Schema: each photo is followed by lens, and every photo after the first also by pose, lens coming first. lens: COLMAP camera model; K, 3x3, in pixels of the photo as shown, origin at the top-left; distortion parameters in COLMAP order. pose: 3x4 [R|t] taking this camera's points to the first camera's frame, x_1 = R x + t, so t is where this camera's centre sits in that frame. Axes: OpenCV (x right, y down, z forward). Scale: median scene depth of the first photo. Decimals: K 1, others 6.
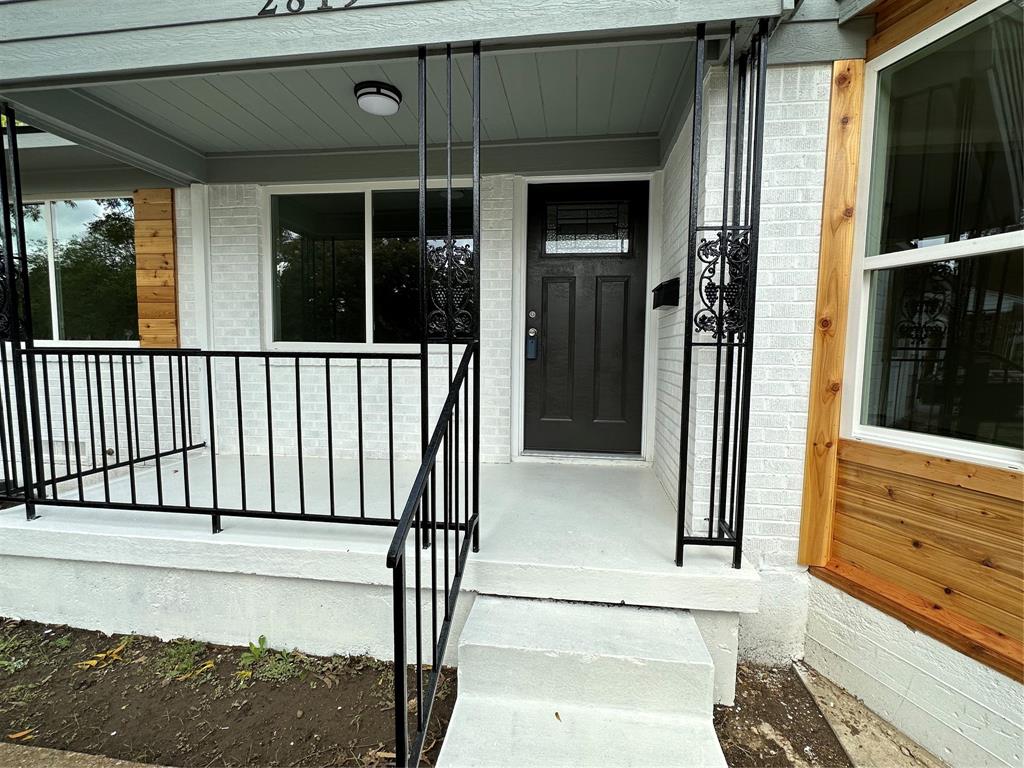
lens RADIAL K [[490.4, 0, 512.0], [0, 490.4, 384.0], [0, 0, 1]] dist [-0.000690, -0.000307]
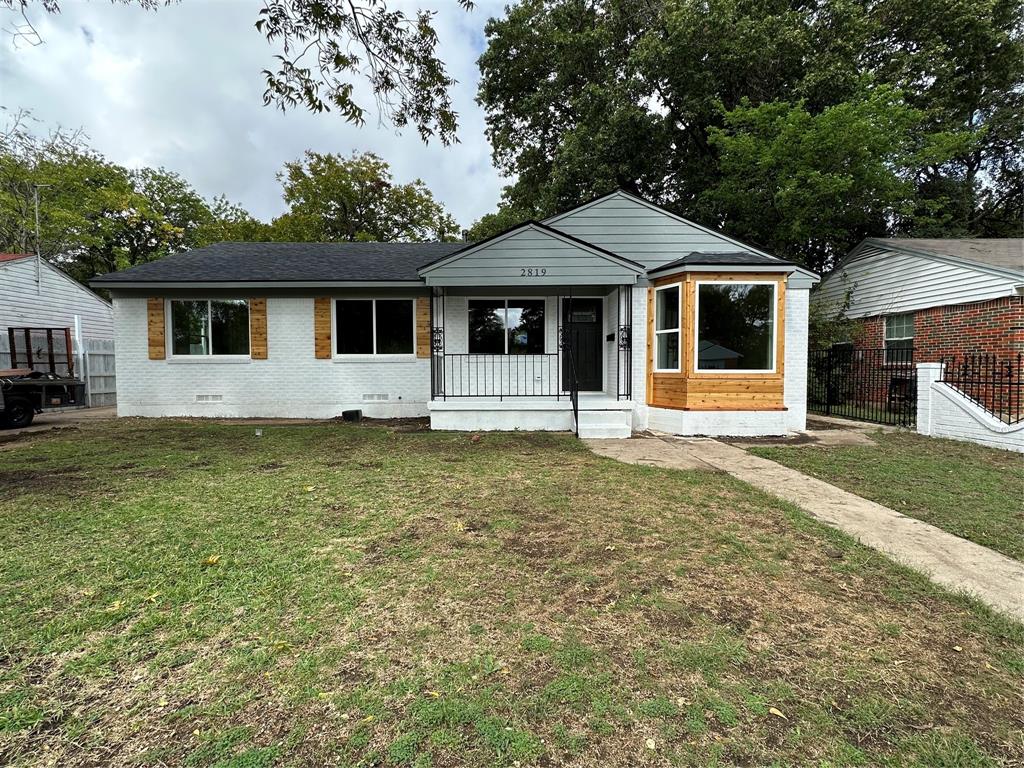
lens RADIAL K [[468.1, 0, 512.0], [0, 468.1, 384.0], [0, 0, 1]] dist [0.001309, 0.000241]
pose [[0.989572, -0.013700, 0.143387, -1.092589], [0.021108, 0.998513, -0.050269, 0.376509], [-0.142485, 0.052771, 0.988389, -2.748281]]
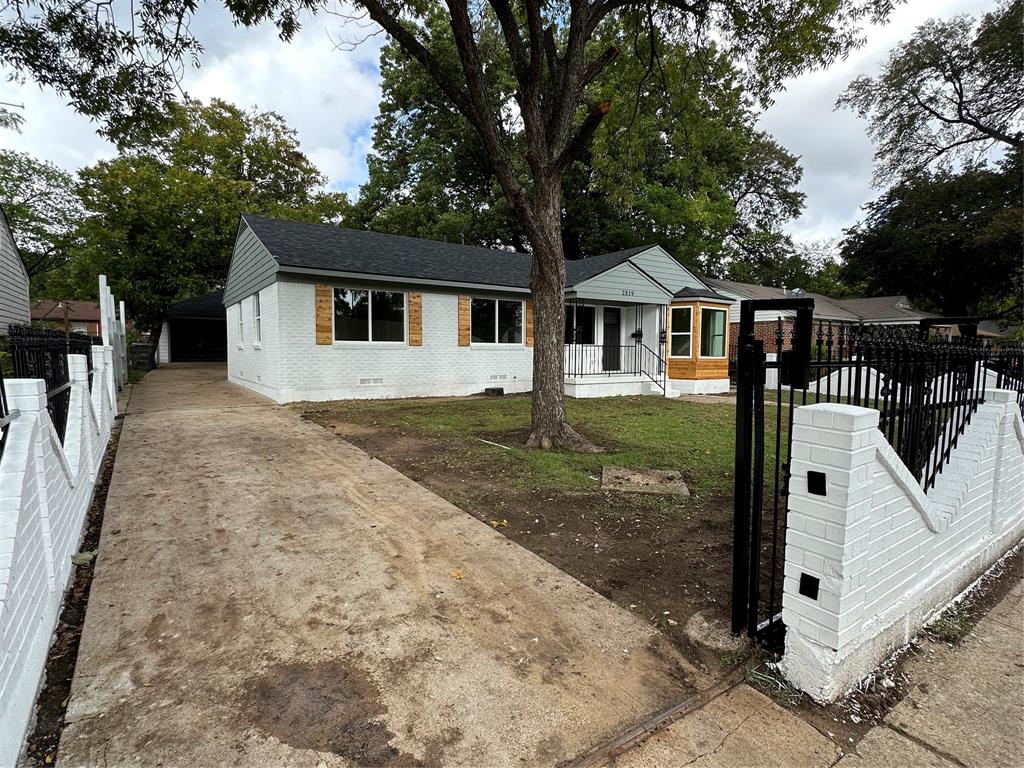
lens RADIAL K [[517.9, 0, 512.0], [0, 517.9, 384.0], [0, 0, 1]] dist [-0.000087, 0.000809]
pose [[0.731995, -0.042623, 0.679975, -5.834200], [0.060857, 0.998142, -0.002947, 0.354743], [-0.678587, 0.043539, 0.733229, -2.793033]]
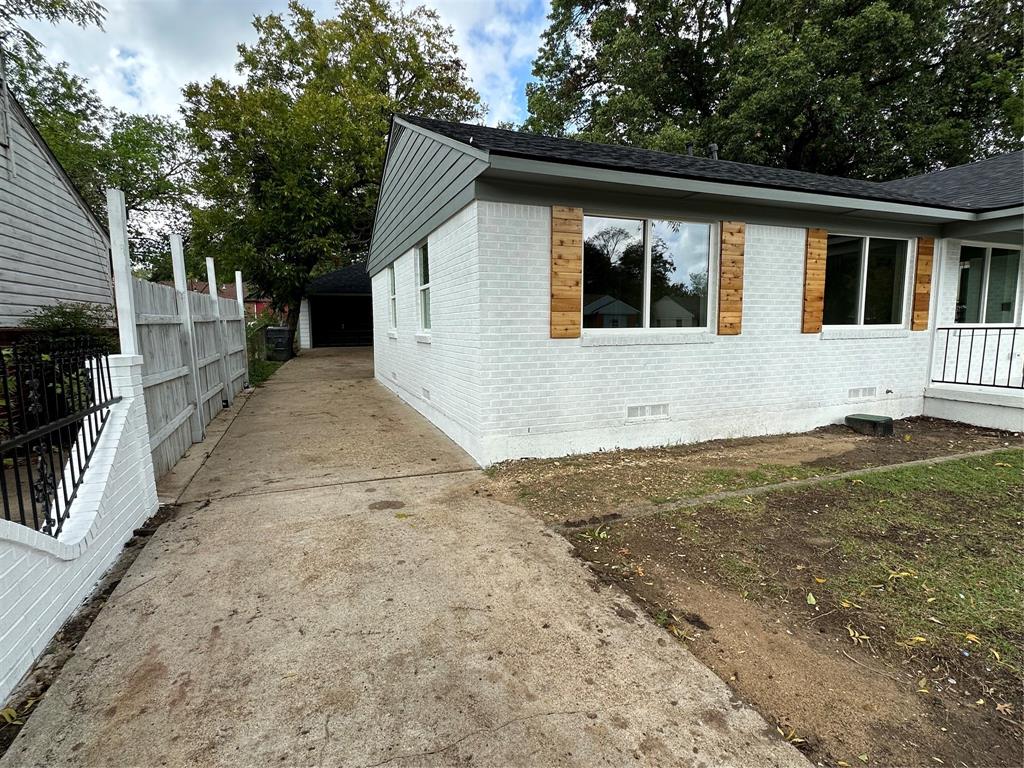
lens RADIAL K [[517.9, 0, 512.0], [0, 517.9, 384.0], [0, 0, 1]] dist [-0.000087, 0.000809]
pose [[0.871528, -0.067905, 0.485621, -5.112264], [0.057481, 0.997685, 0.036348, -0.038859], [-0.486965, -0.003764, 0.873413, 0.140257]]
